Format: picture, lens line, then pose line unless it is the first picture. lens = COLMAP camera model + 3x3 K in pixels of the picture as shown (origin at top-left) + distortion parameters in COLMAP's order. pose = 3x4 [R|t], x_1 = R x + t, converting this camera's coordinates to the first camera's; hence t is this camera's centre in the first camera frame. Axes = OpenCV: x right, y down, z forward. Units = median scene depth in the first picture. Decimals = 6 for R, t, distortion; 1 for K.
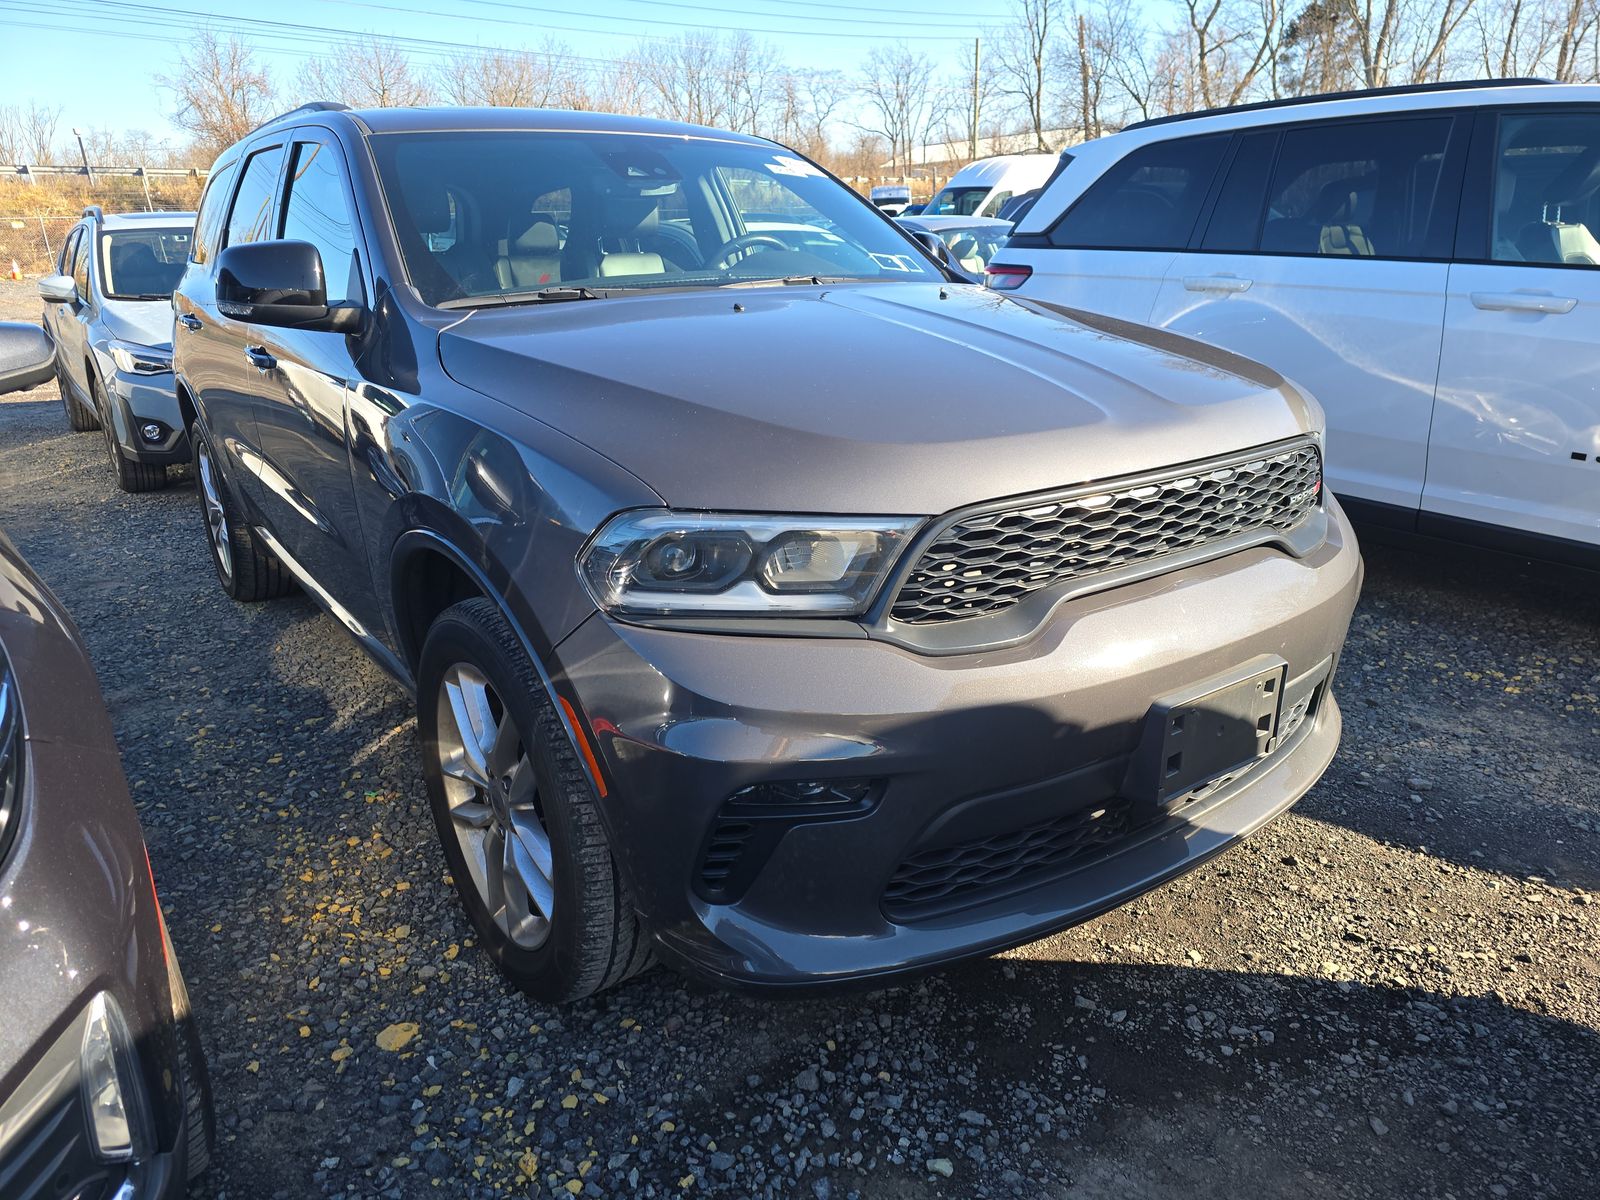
lens RADIAL K [[1094.4, 0, 799.3], [0, 1094.4, 601.9], [0, 0, 1]] dist [0.066696, -0.063897]
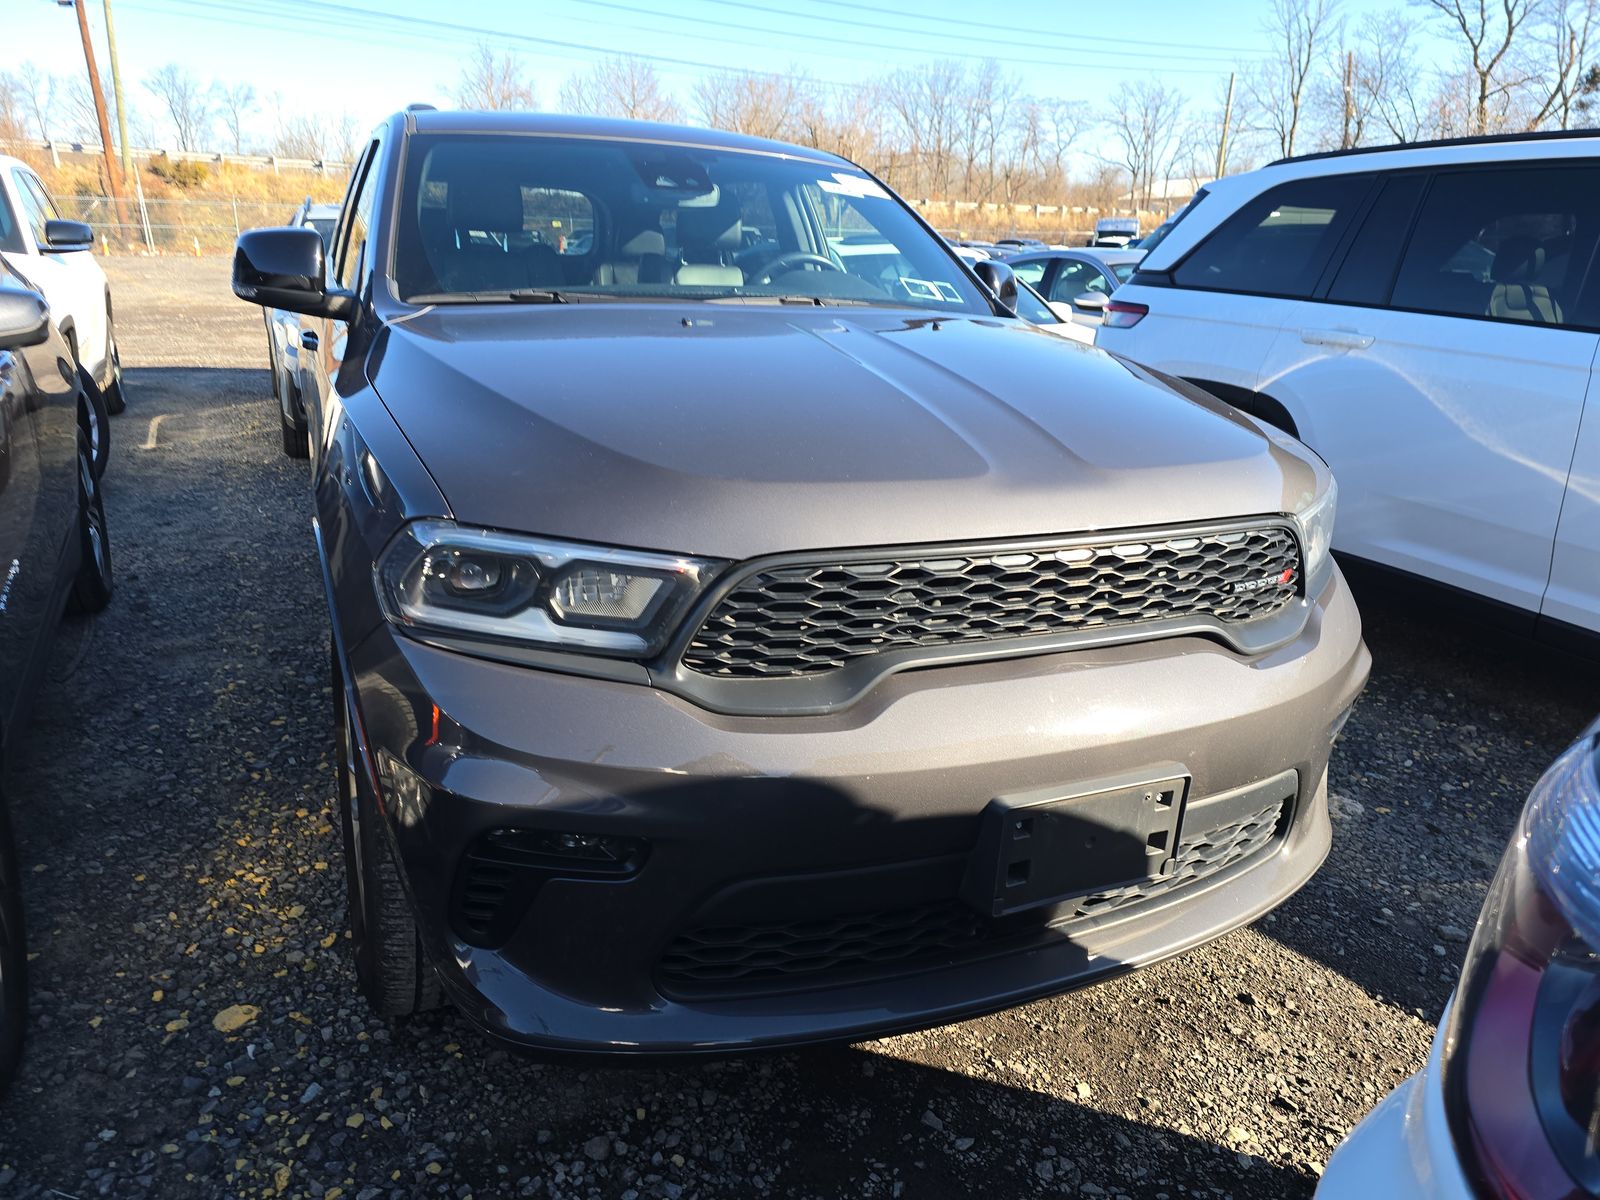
lens RADIAL K [[1085.1, 0, 796.3], [0, 1085.1, 595.7], [0, 0, 1]] dist [0.049510, -0.038937]
pose [[0.977380, 0.115480, -0.177179, 0.212208], [-0.118939, 0.992861, -0.008987, -0.030321], [0.174877, 0.029857, 0.984138, 0.080485]]
